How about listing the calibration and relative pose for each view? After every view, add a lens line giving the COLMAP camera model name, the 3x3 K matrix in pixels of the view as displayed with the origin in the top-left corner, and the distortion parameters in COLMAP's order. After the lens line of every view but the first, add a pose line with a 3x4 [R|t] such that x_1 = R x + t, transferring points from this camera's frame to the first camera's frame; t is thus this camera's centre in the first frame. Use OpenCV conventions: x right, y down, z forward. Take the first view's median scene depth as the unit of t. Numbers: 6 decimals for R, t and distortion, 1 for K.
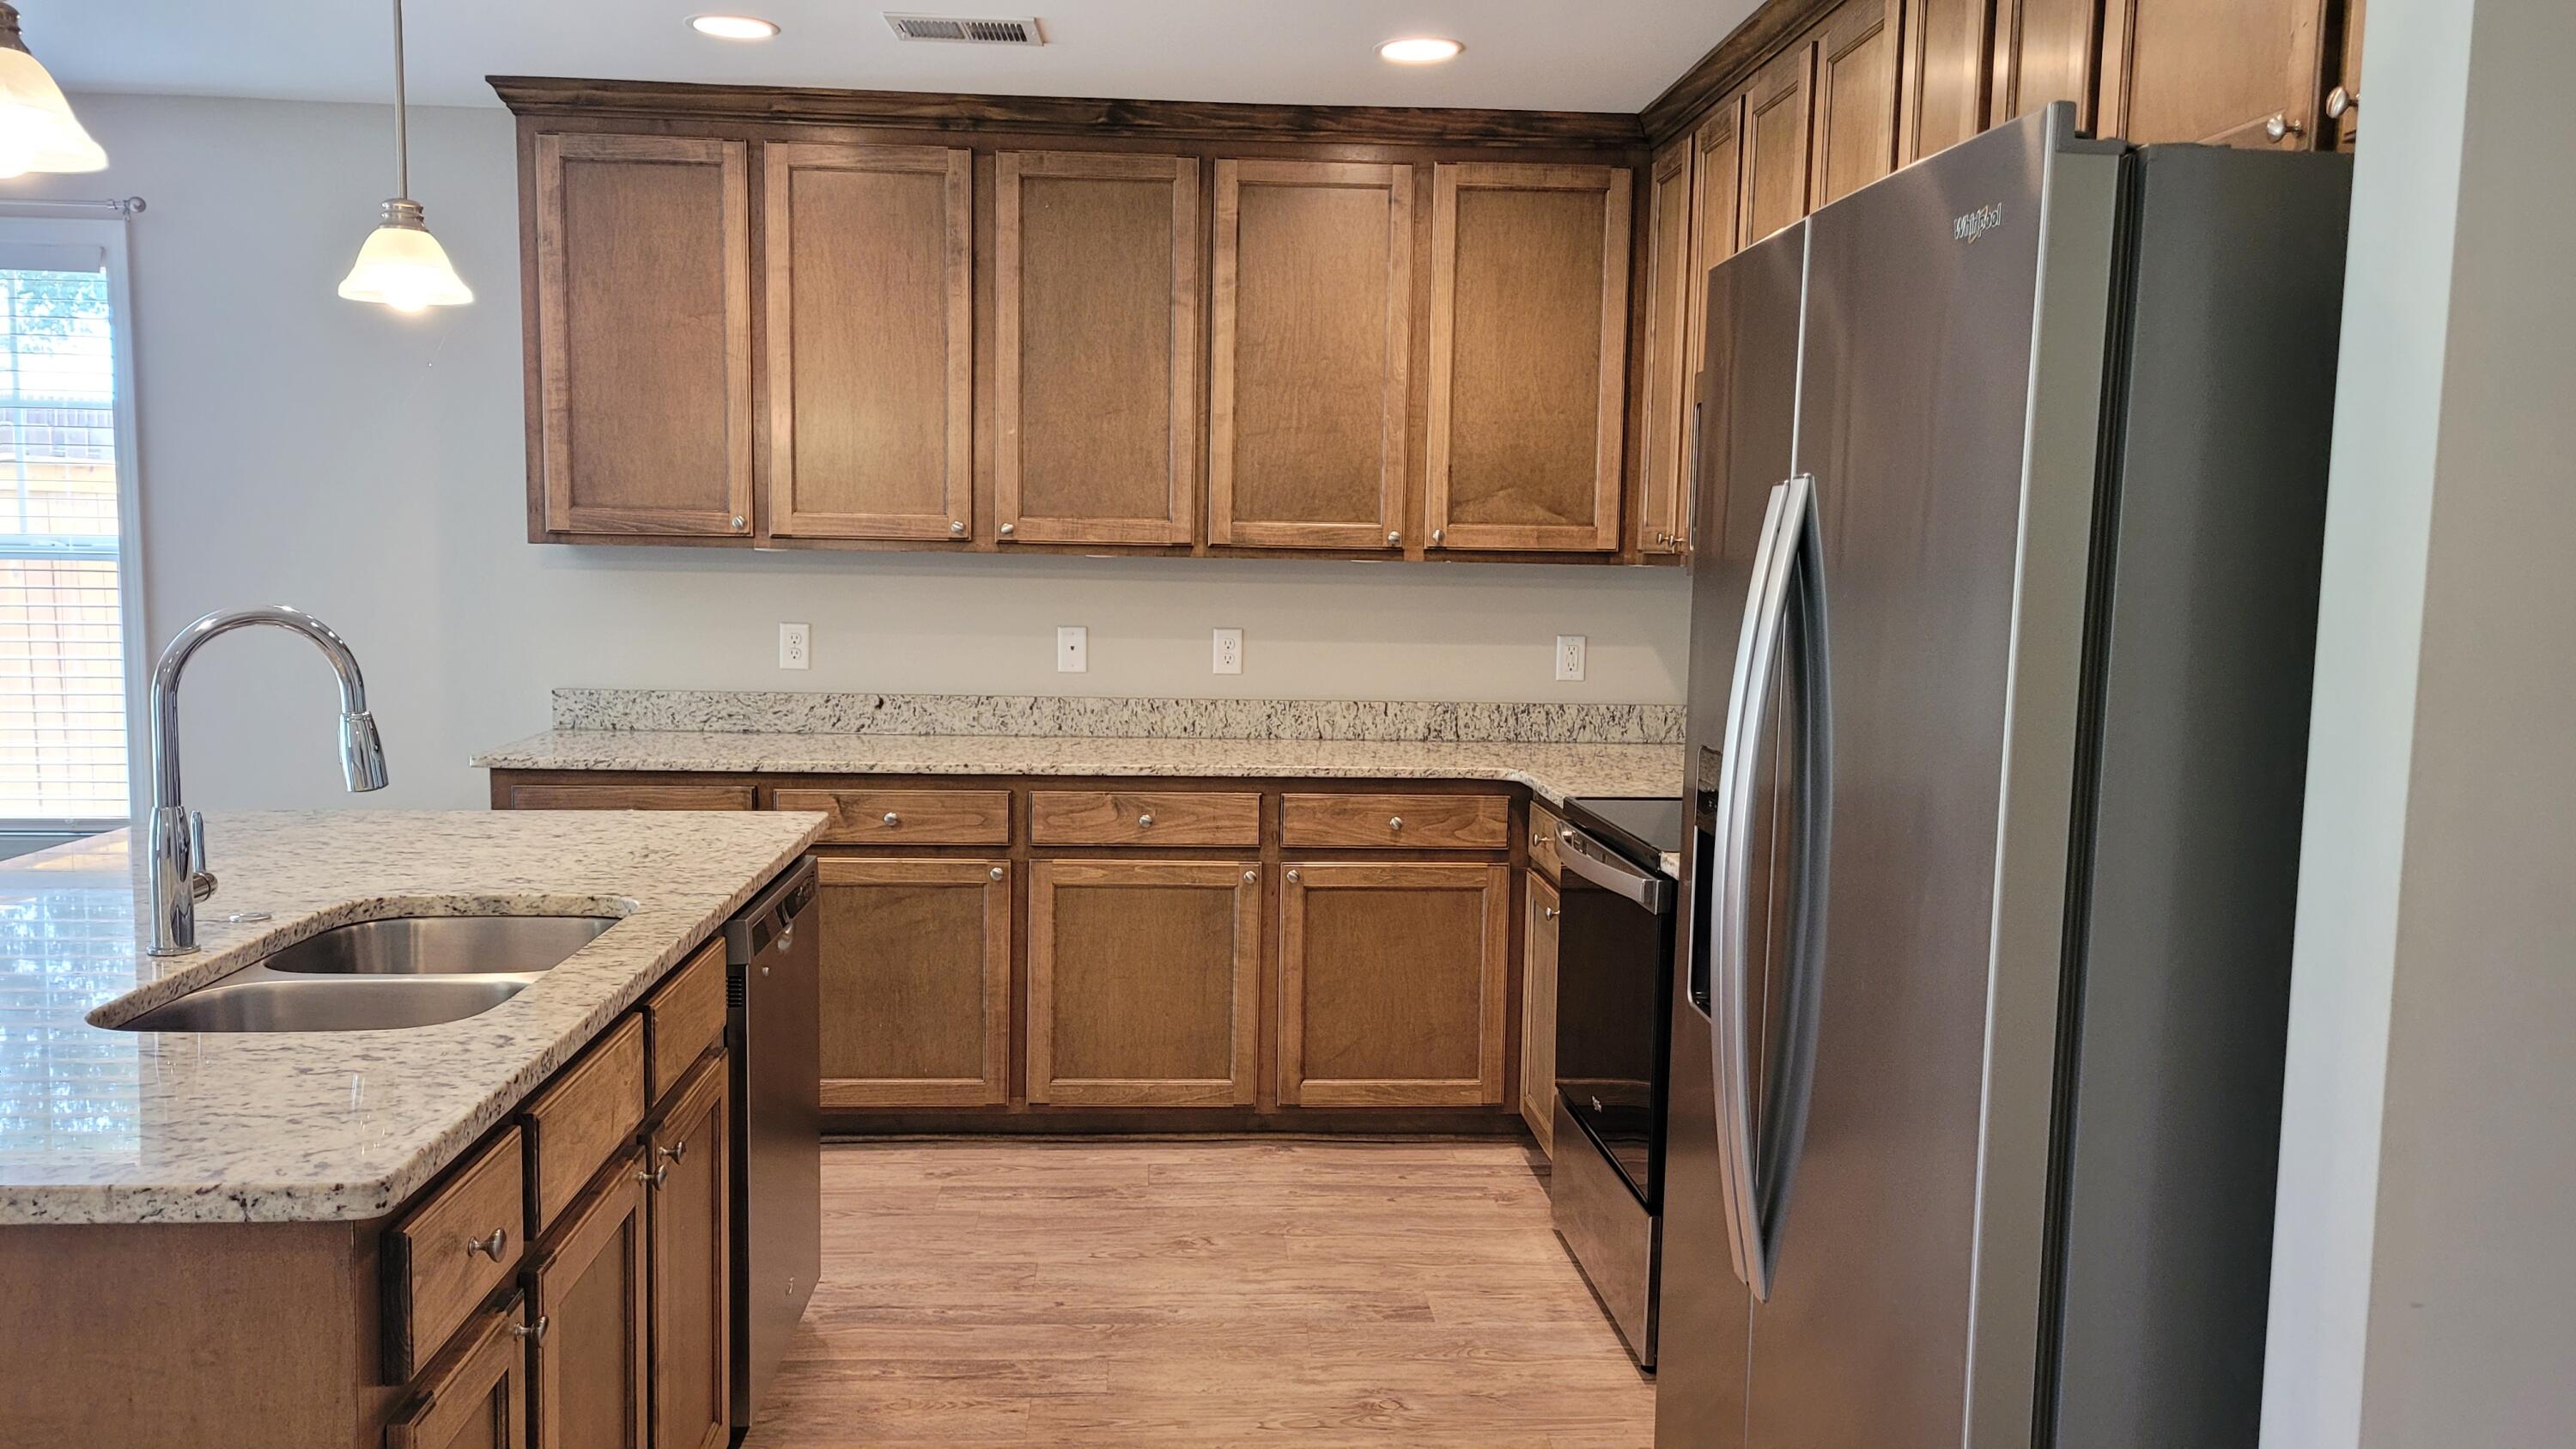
lens RADIAL K [[1942.4, 0, 1277.0], [0, 1942.4, 717.8], [0, 0, 1]] dist [0.050222, -0.019820]
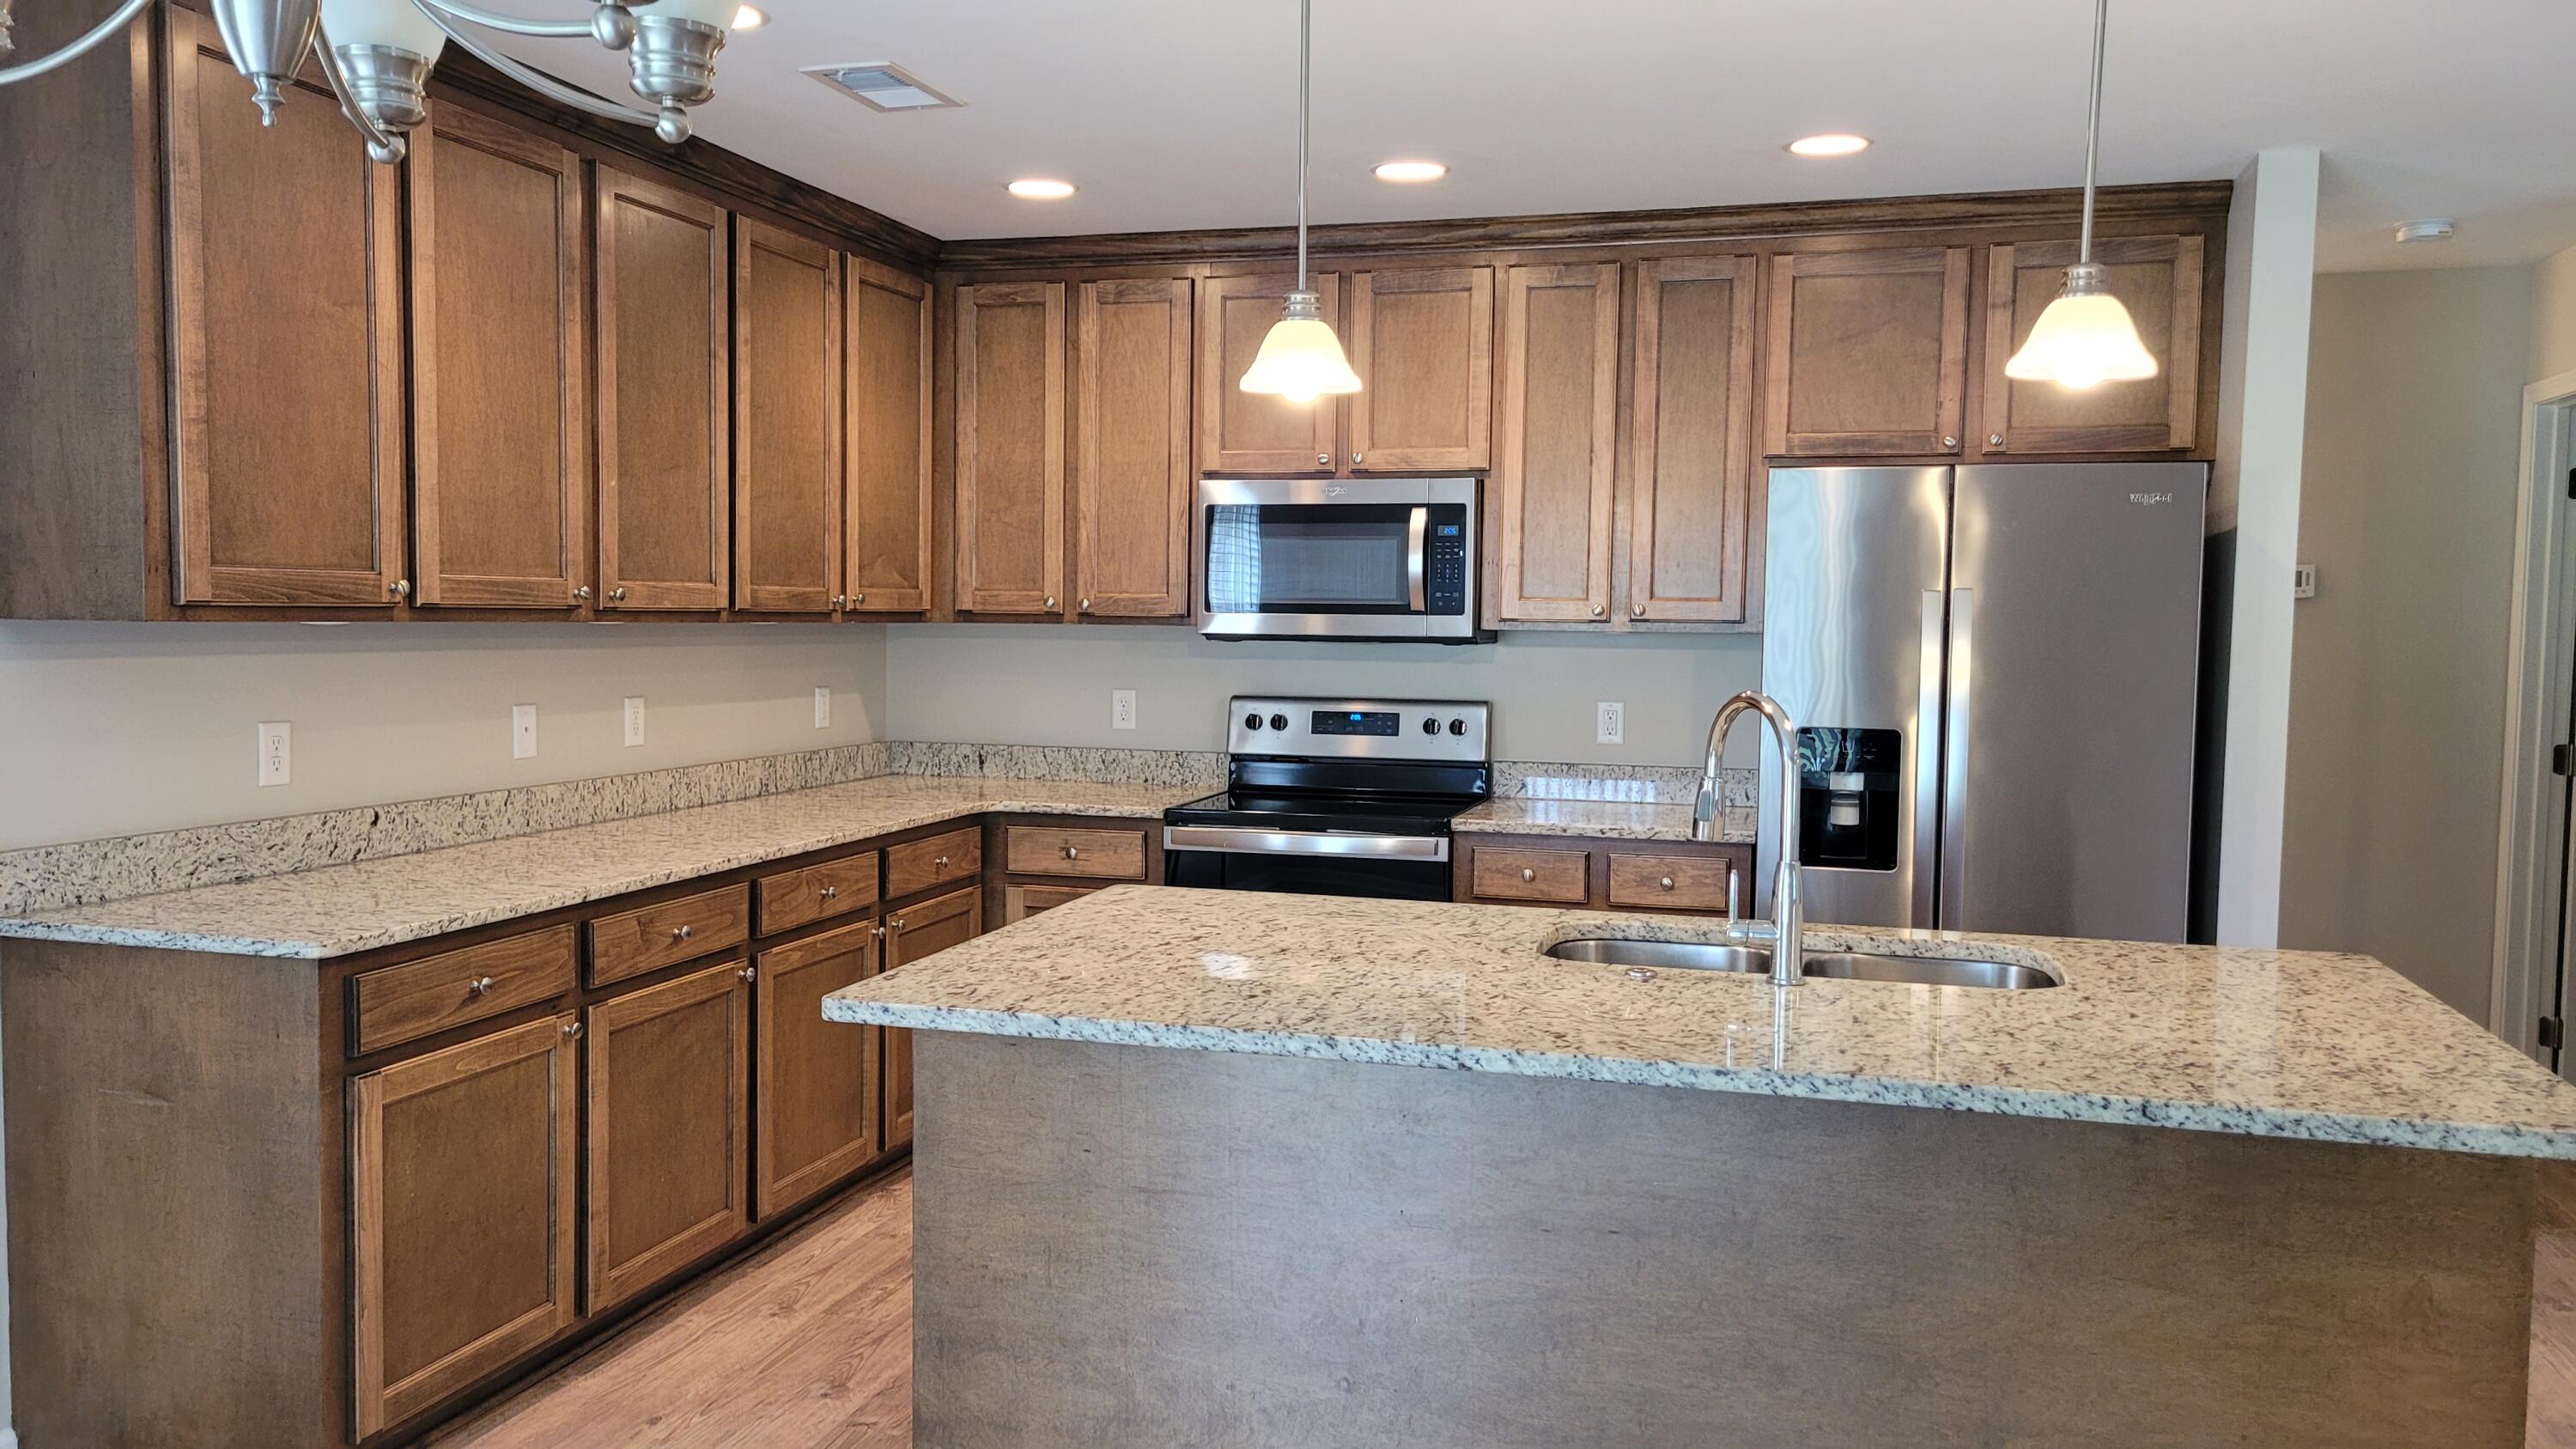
lens RADIAL K [[1942.4, 0, 1219.2], [0, 1942.4, 717.0], [0, 0, 1]] dist [0.050222, -0.019820]
pose [[0.350779, -0.064090, 0.934263, -0.869484], [0.076038, 0.996310, 0.039797, -0.056891], [-0.933366, 0.057079, 0.354358, 0.442438]]
